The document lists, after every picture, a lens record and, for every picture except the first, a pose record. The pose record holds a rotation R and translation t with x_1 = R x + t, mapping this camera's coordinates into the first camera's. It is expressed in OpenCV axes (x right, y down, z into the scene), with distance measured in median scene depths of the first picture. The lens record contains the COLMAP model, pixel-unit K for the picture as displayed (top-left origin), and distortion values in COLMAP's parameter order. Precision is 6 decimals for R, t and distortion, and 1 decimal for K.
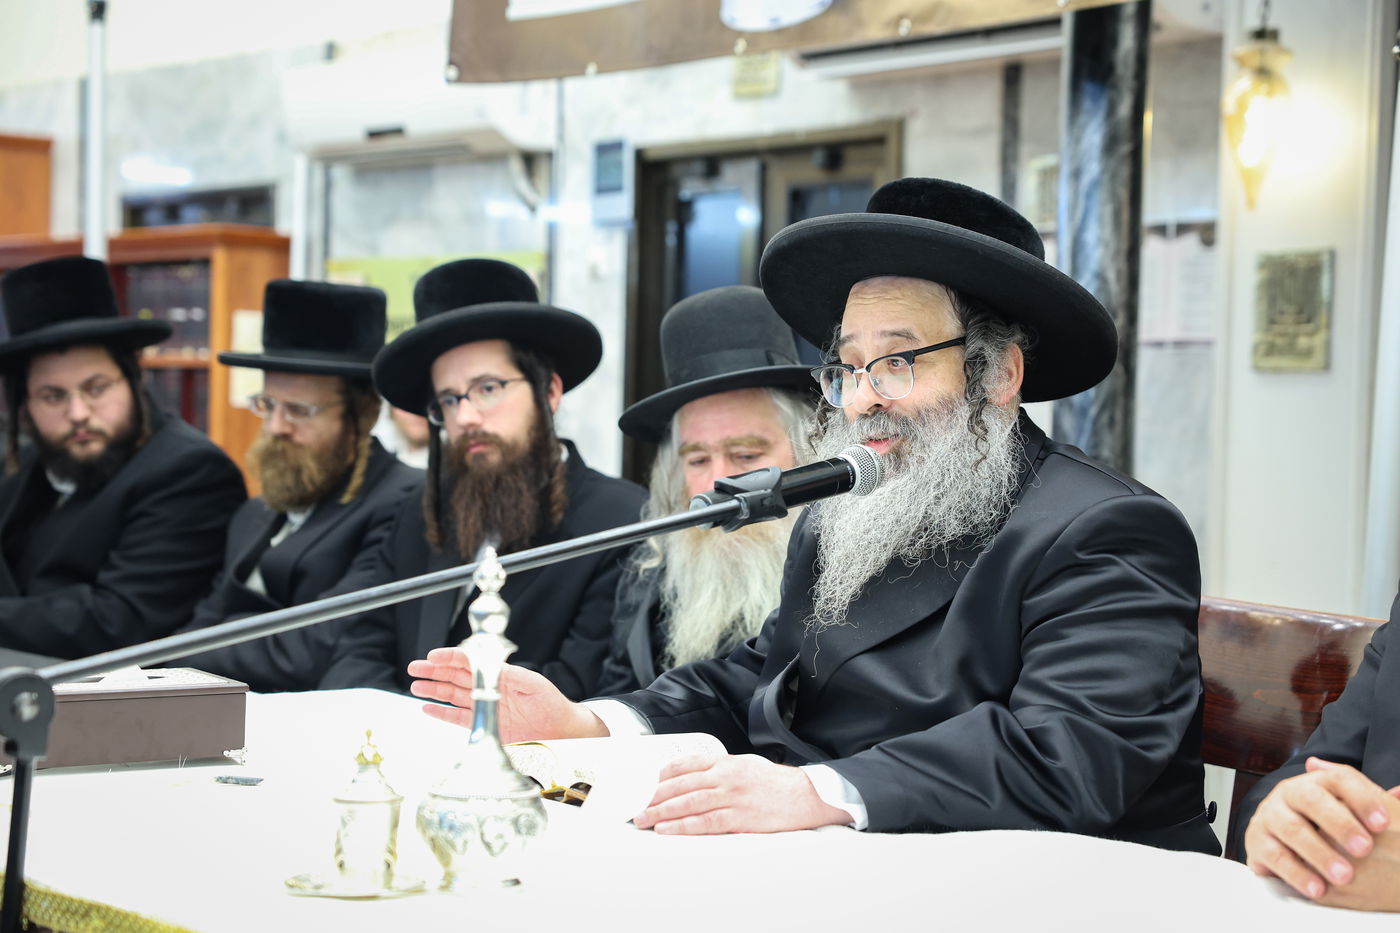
lens RADIAL K [[2598.3, 0, 697.4], [0, 2598.3, 462.1], [0, 0, 1]] dist [0.279708, 0.000000]
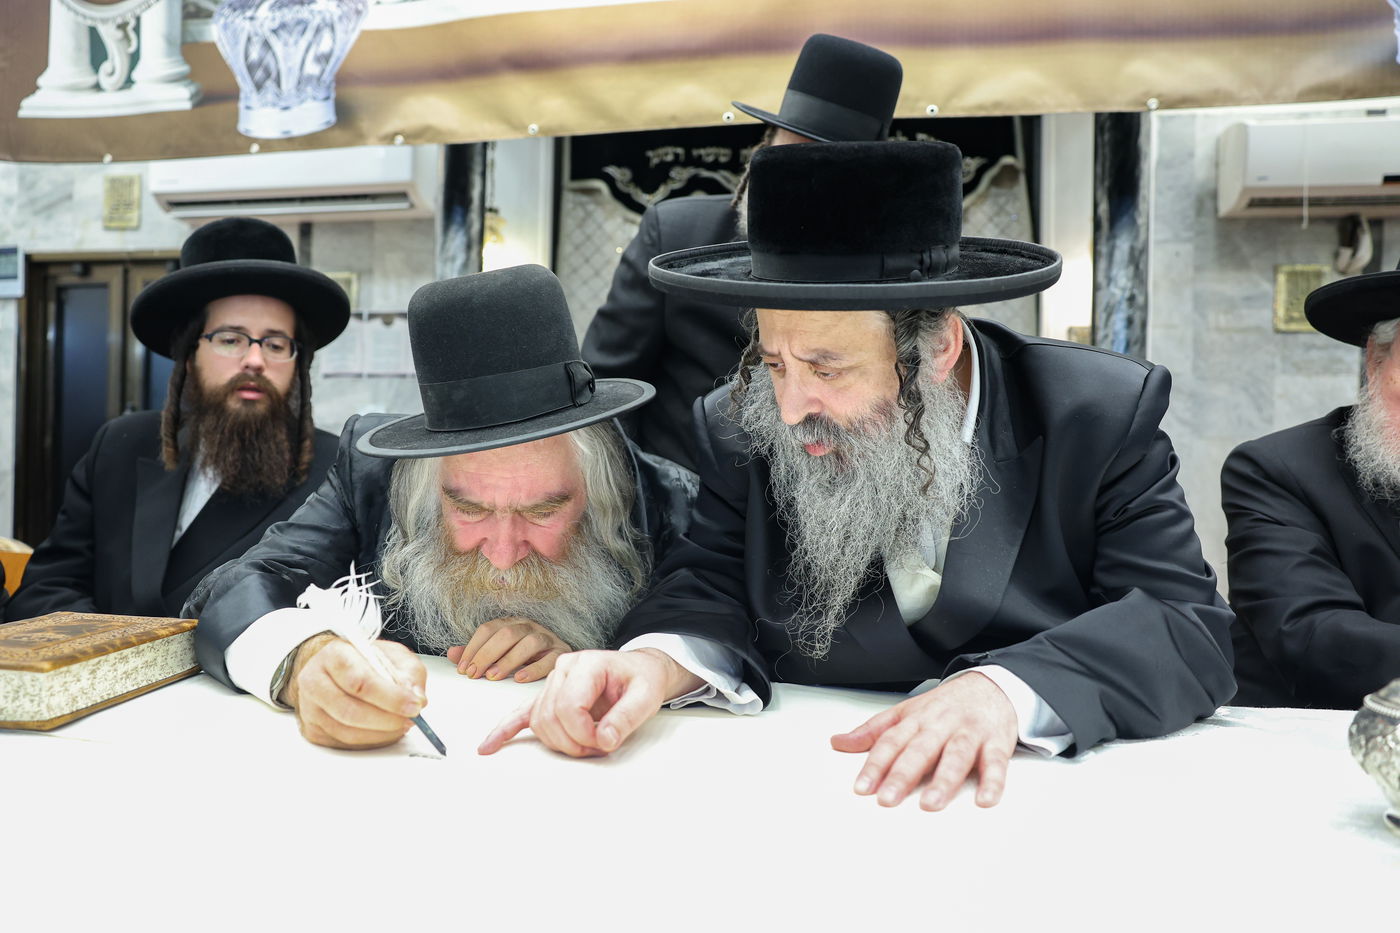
lens RADIAL K [[948.7, 0, 698.2], [0, 948.7, 460.1], [0, 0, 1]] dist [-0.119769, 0.097733]
pose [[0.743075, -0.003775, 0.669198, -0.110609], [0.008906, 0.999951, -0.004248, 0.019690], [-0.669149, 0.009117, 0.743072, 0.335682]]
